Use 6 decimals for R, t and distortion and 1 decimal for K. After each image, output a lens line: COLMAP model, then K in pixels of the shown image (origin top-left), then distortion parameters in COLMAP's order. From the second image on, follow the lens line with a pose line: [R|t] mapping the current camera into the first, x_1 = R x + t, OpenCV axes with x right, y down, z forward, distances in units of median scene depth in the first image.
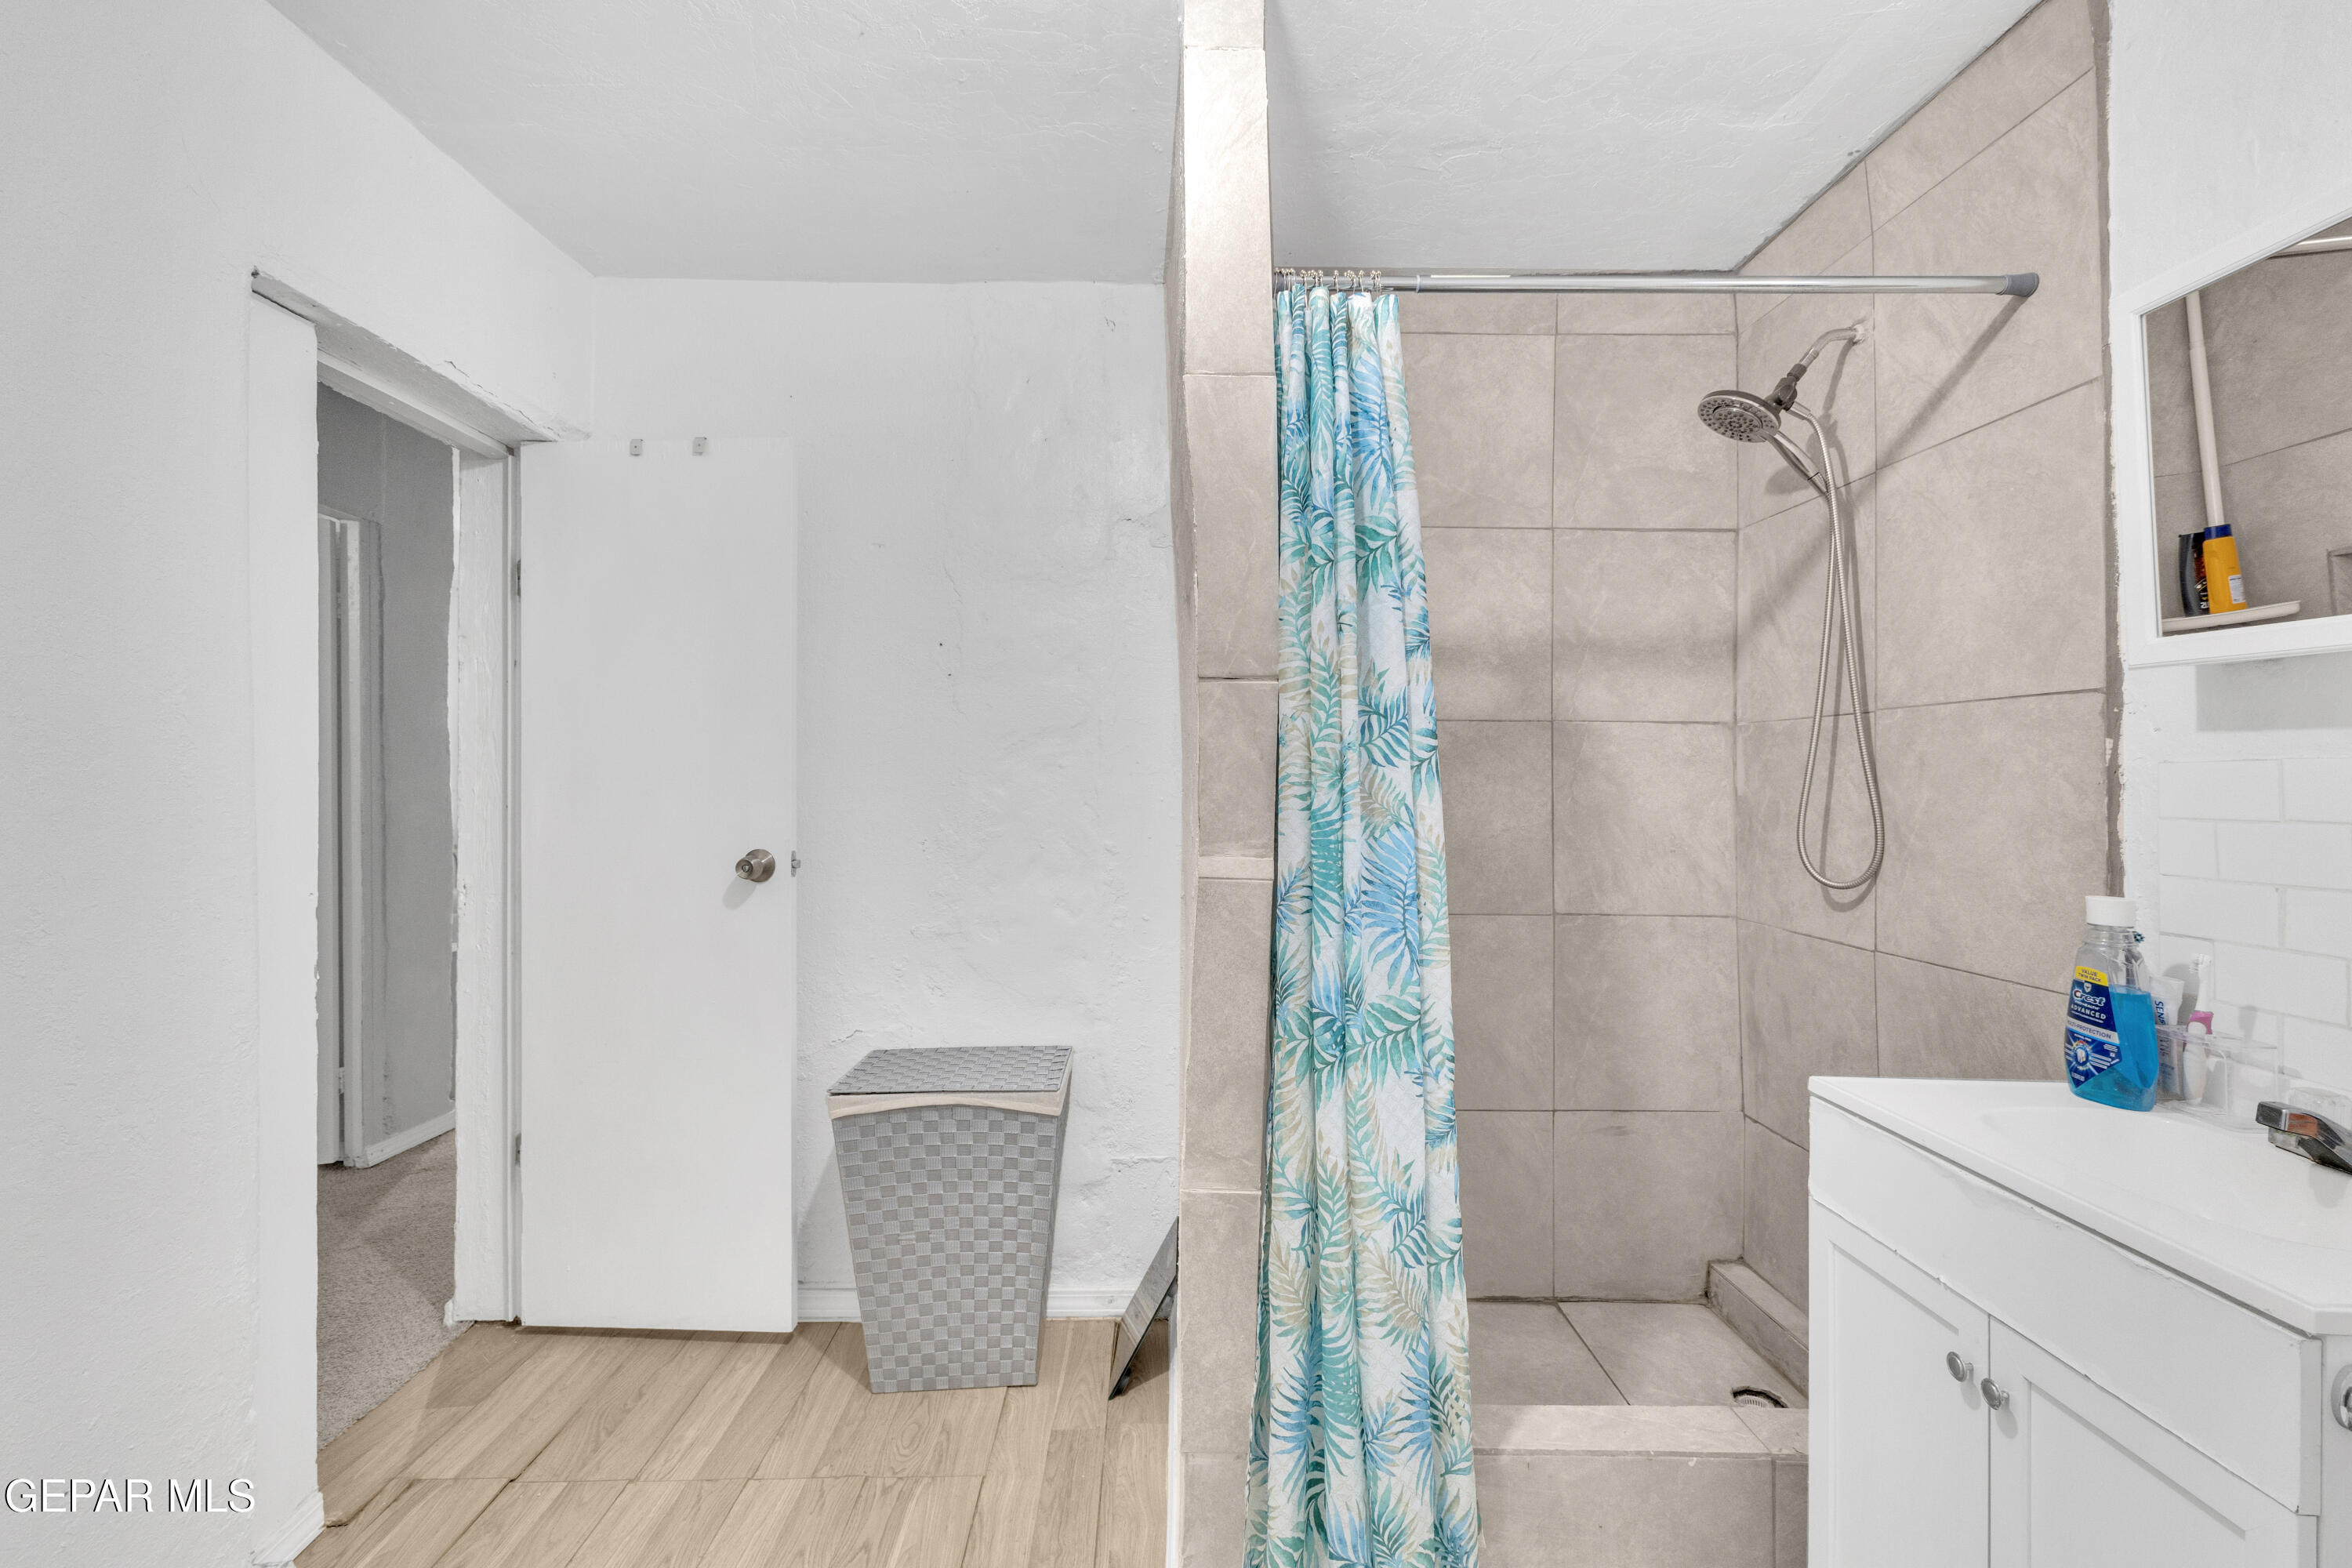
lens RADIAL K [[1042.3, 0, 1180.1], [0, 1042.3, 770.4], [0, 0, 1]] dist [0.011766, -0.002237]
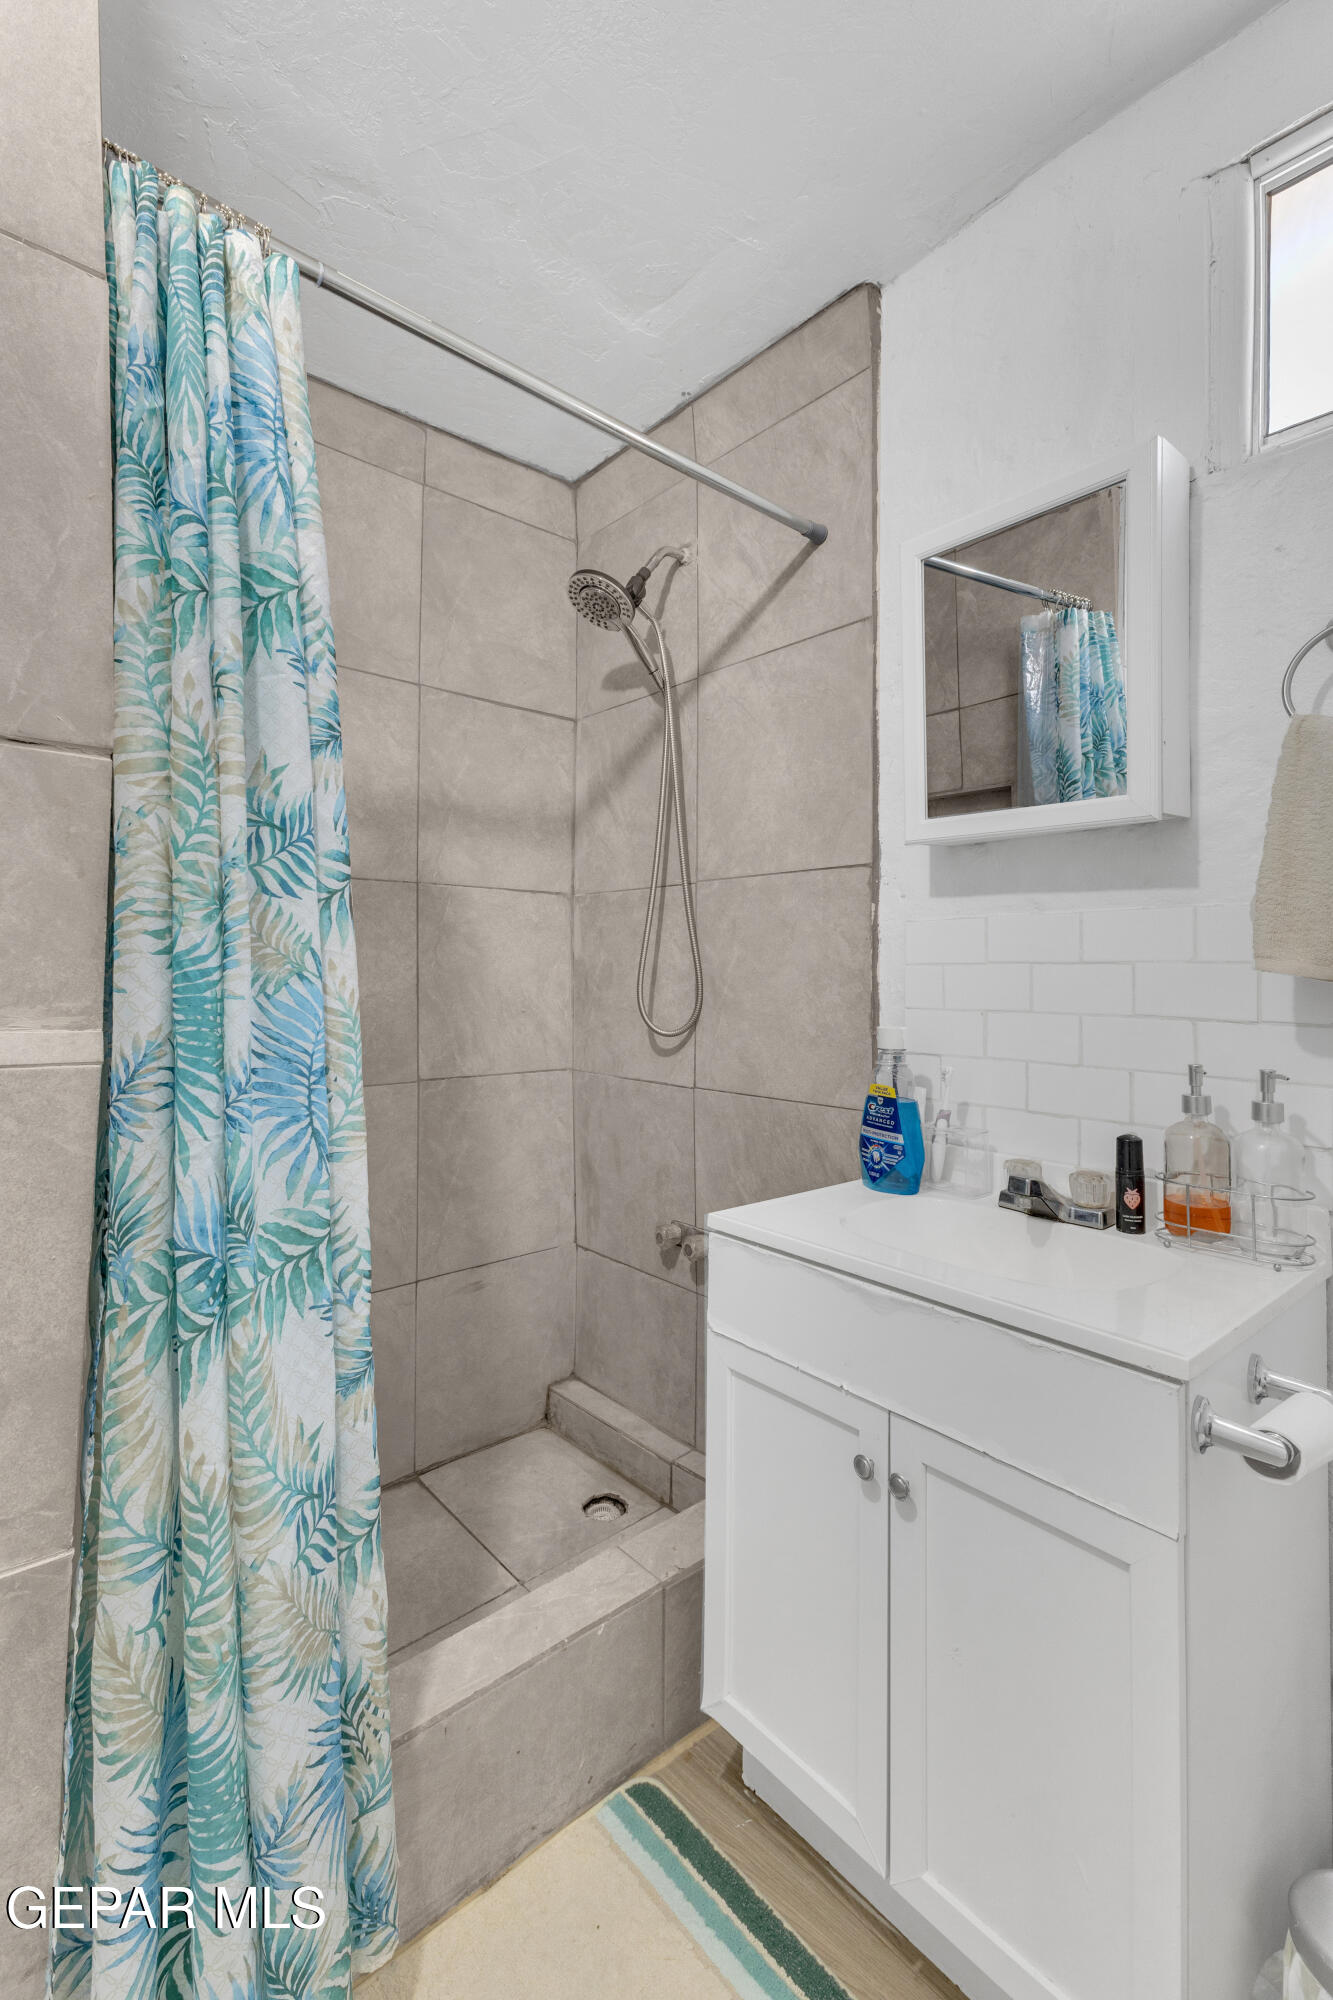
lens RADIAL K [[886.3, 0, 668.4], [0, 886.3, 959.7], [0, 0, 1]] dist [0.011766, -0.002237]
pose [[0.763938, 0.002182, 0.645286, 0.000819], [-0.001964, 0.999998, -0.001057, 0.040297], [-0.645287, -0.000459, 0.763940, 0.345638]]
